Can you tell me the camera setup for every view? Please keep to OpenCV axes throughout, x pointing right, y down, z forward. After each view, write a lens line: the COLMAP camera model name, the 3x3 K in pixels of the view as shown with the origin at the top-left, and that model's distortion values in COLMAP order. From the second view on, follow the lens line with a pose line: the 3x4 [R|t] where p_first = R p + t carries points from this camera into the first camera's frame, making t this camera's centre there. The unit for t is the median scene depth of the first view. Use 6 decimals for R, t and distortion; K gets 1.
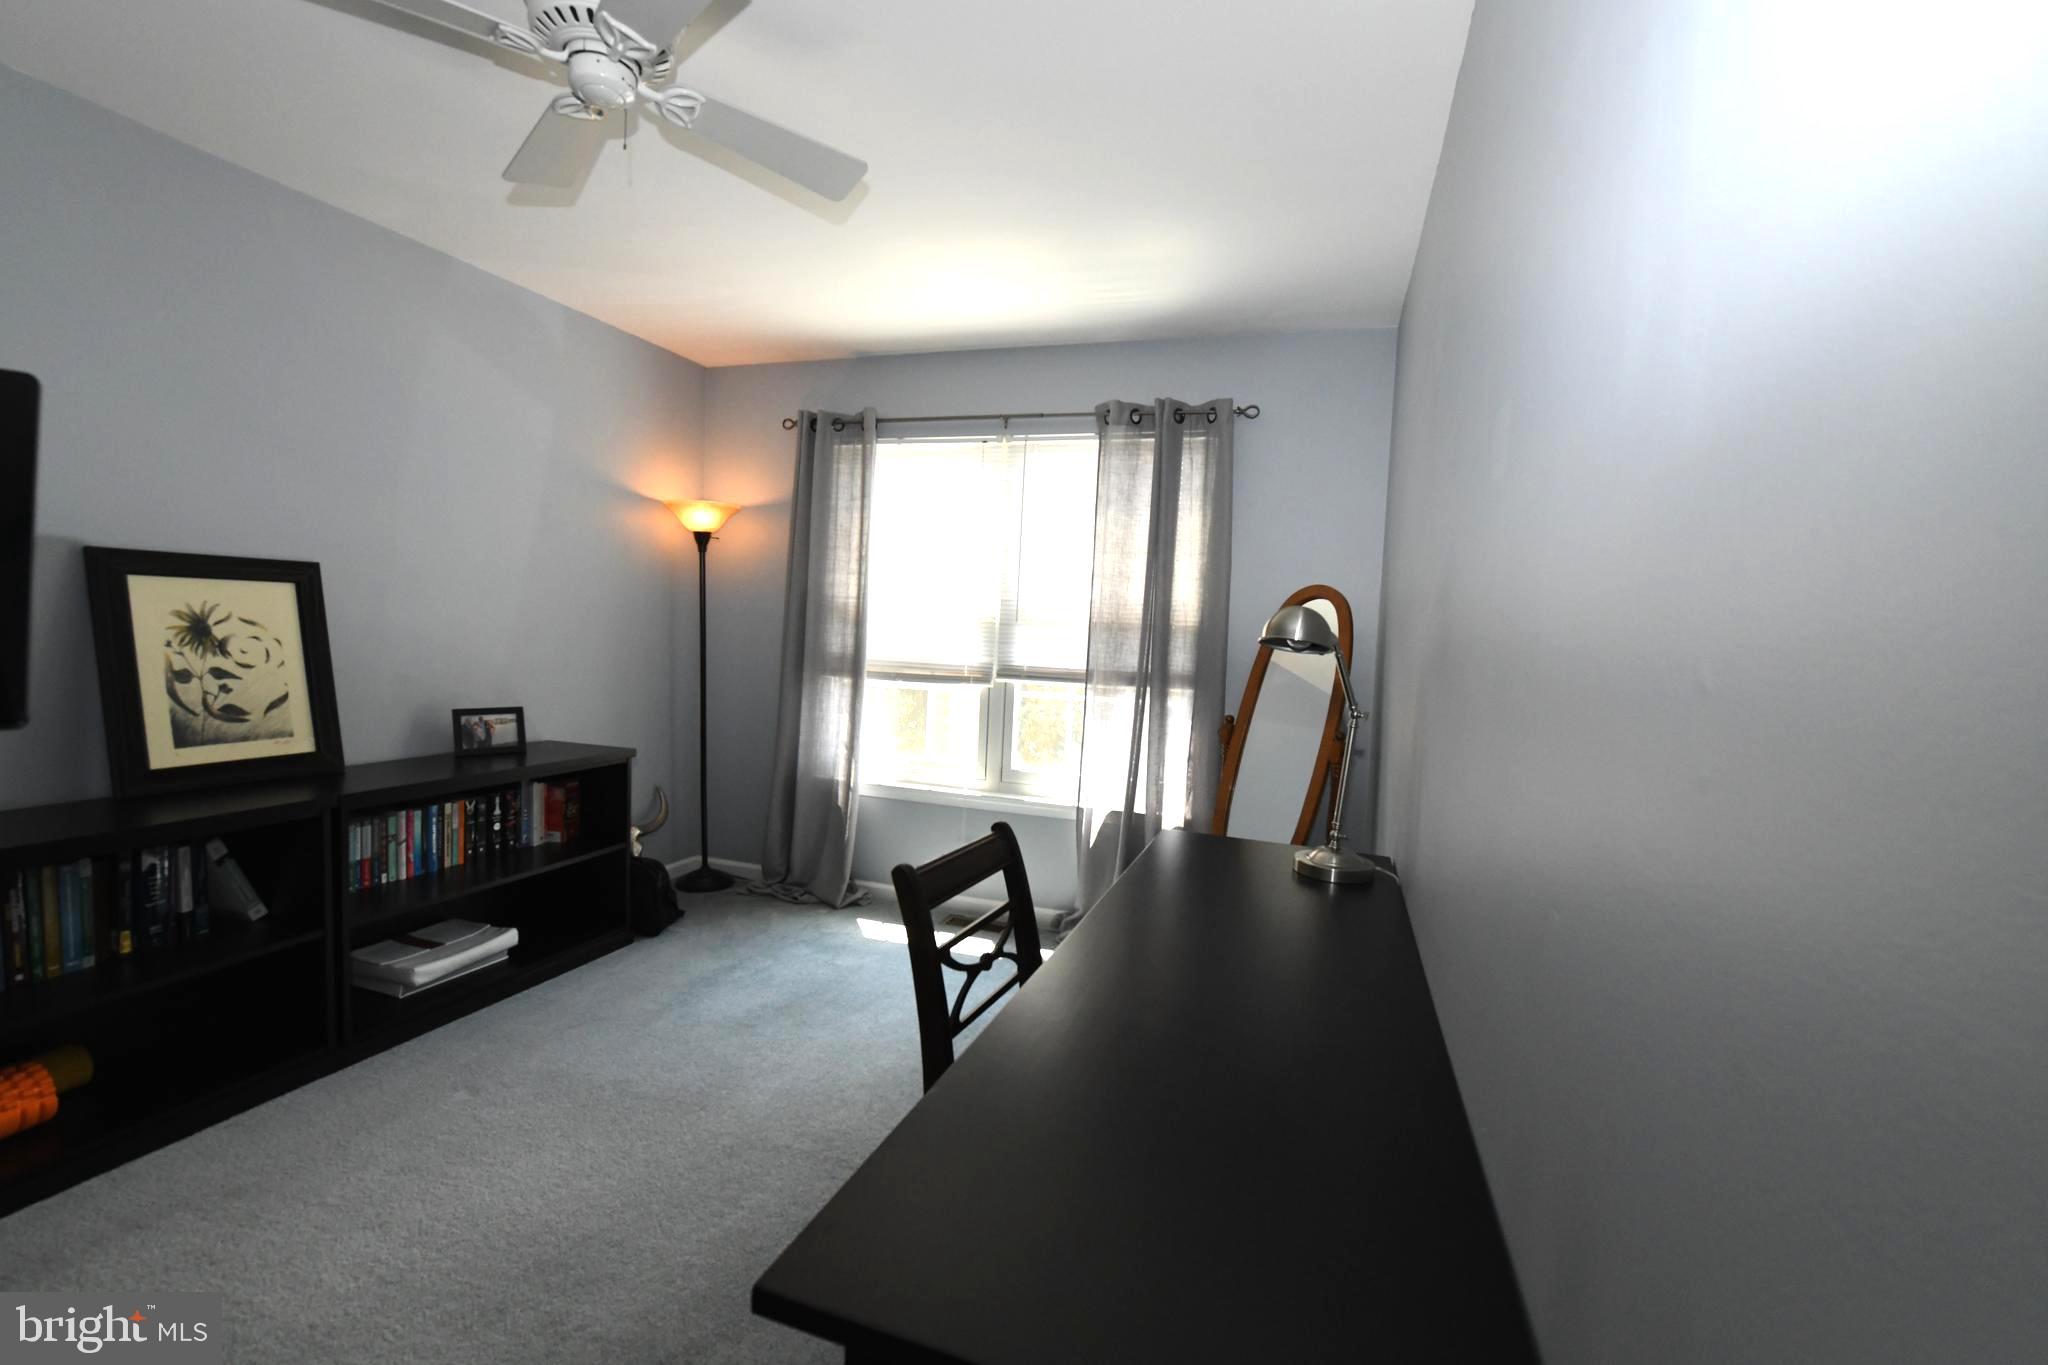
lens RADIAL K [[854.0, 0, 1056.5], [0, 854.0, 678.1], [0, 0, 1]] dist [-0.022372, 0.000356]
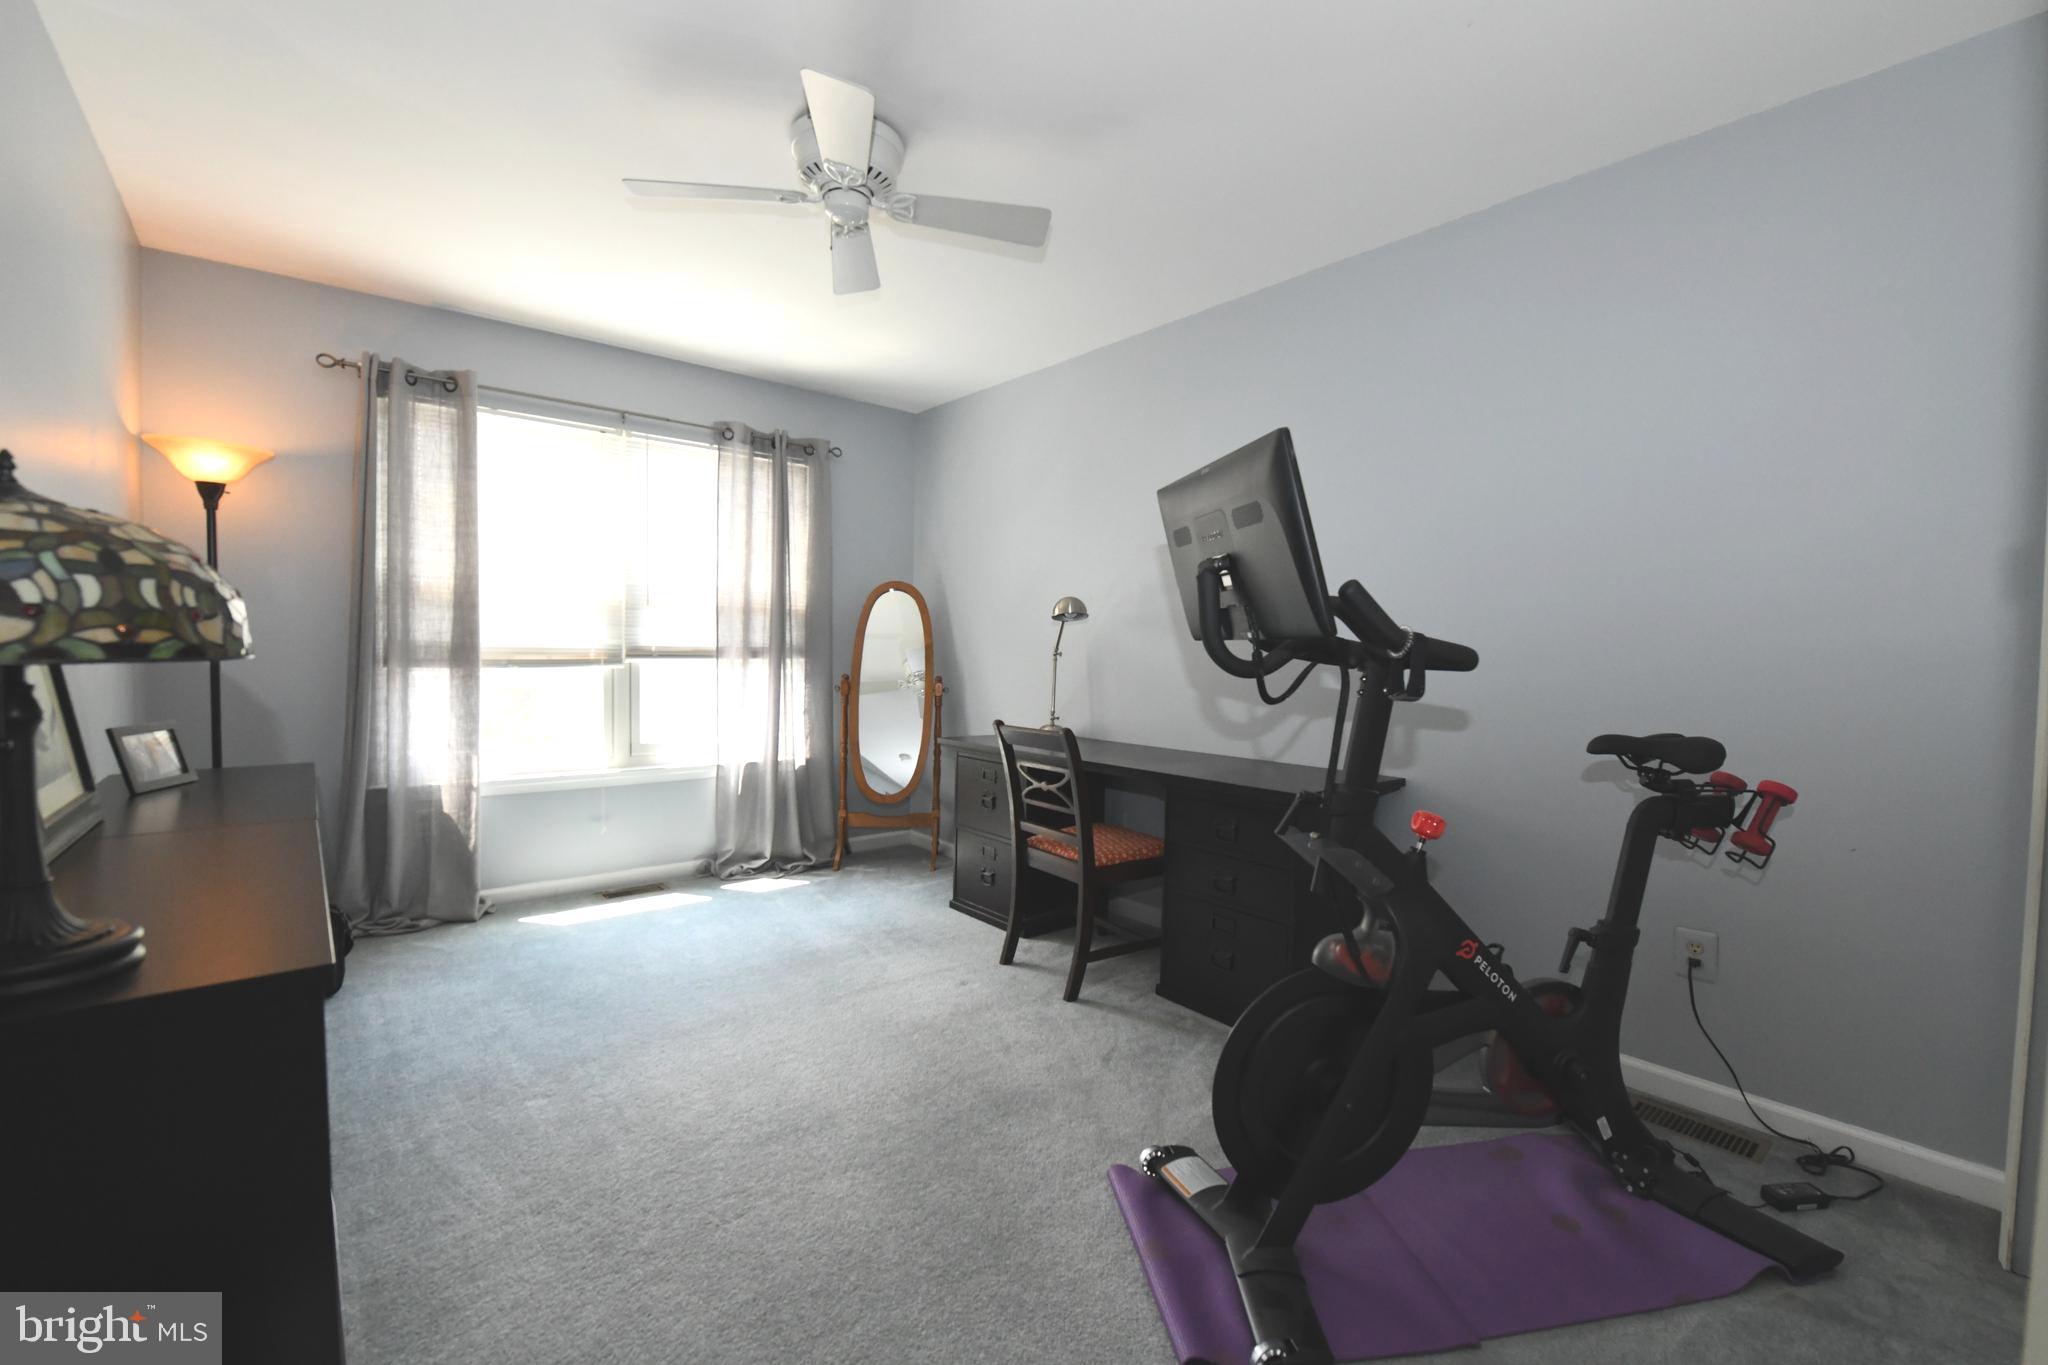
lens RADIAL K [[854.0, 0, 1056.5], [0, 854.0, 678.1], [0, 0, 1]] dist [-0.022372, 0.000356]
pose [[0.517309, -0.065617, 0.853279, -0.690773], [0.061486, 0.997329, 0.039418, 0.015147], [-0.853587, 0.032073, 0.519962, -0.000956]]
